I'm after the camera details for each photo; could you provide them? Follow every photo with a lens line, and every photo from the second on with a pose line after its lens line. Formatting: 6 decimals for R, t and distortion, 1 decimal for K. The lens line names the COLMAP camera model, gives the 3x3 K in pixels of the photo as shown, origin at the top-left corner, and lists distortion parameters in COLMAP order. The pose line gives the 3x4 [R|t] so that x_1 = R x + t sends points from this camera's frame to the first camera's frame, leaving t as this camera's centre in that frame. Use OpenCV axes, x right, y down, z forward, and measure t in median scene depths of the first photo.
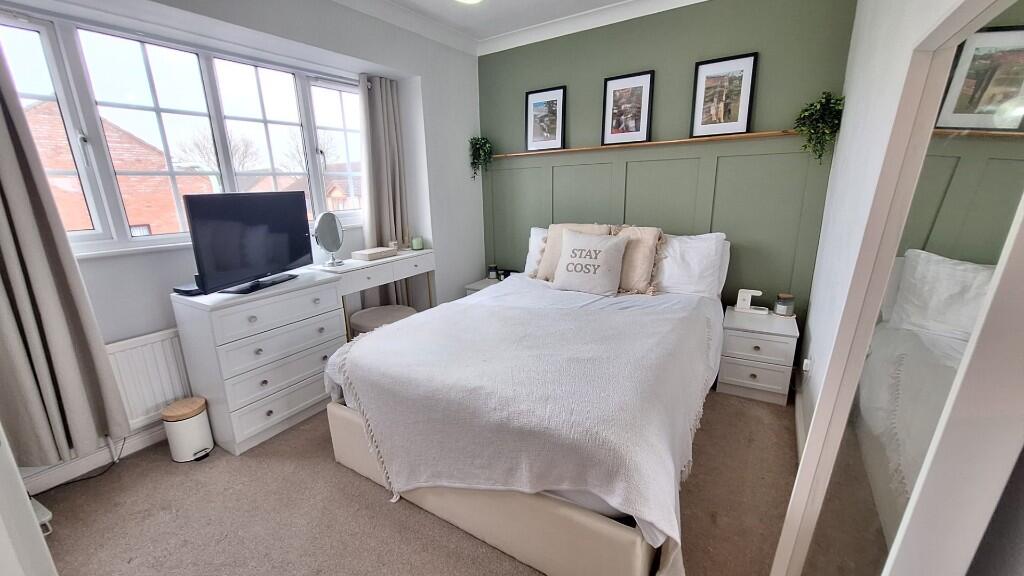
lens RADIAL K [[403.4, 0, 510.8], [0, 403.4, 285.4], [0, 0, 1]] dist [-0.004321, 0.000370]
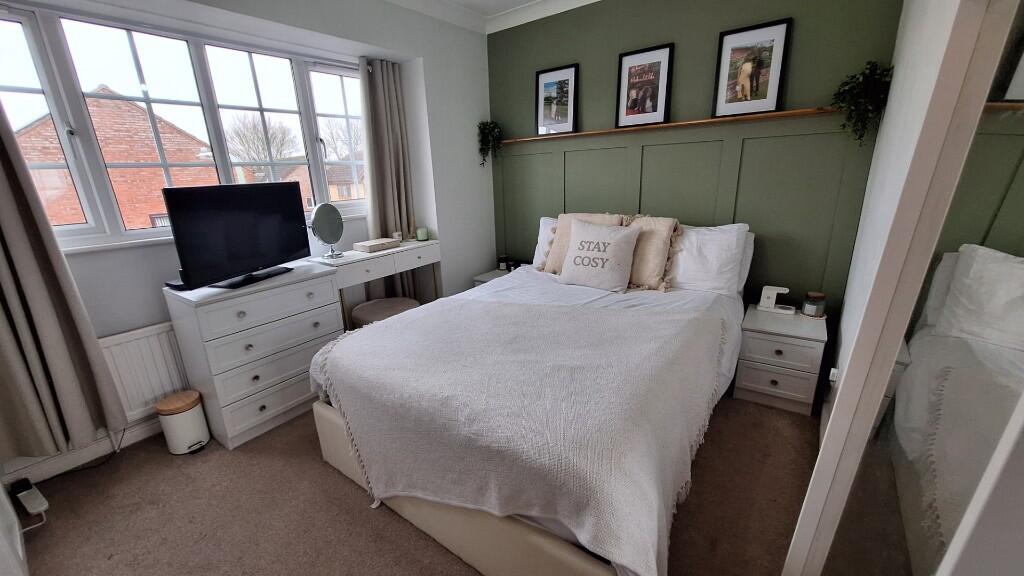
lens RADIAL K [[403.4, 0, 513.5], [0, 403.4, 286.4], [0, 0, 1]] dist [-0.004321, 0.000370]
pose [[0.997472, 0.009490, -0.070425, 0.083417], [-0.006782, 0.999232, 0.038604, -0.025257], [0.070737, -0.038029, 0.996770, 0.064960]]
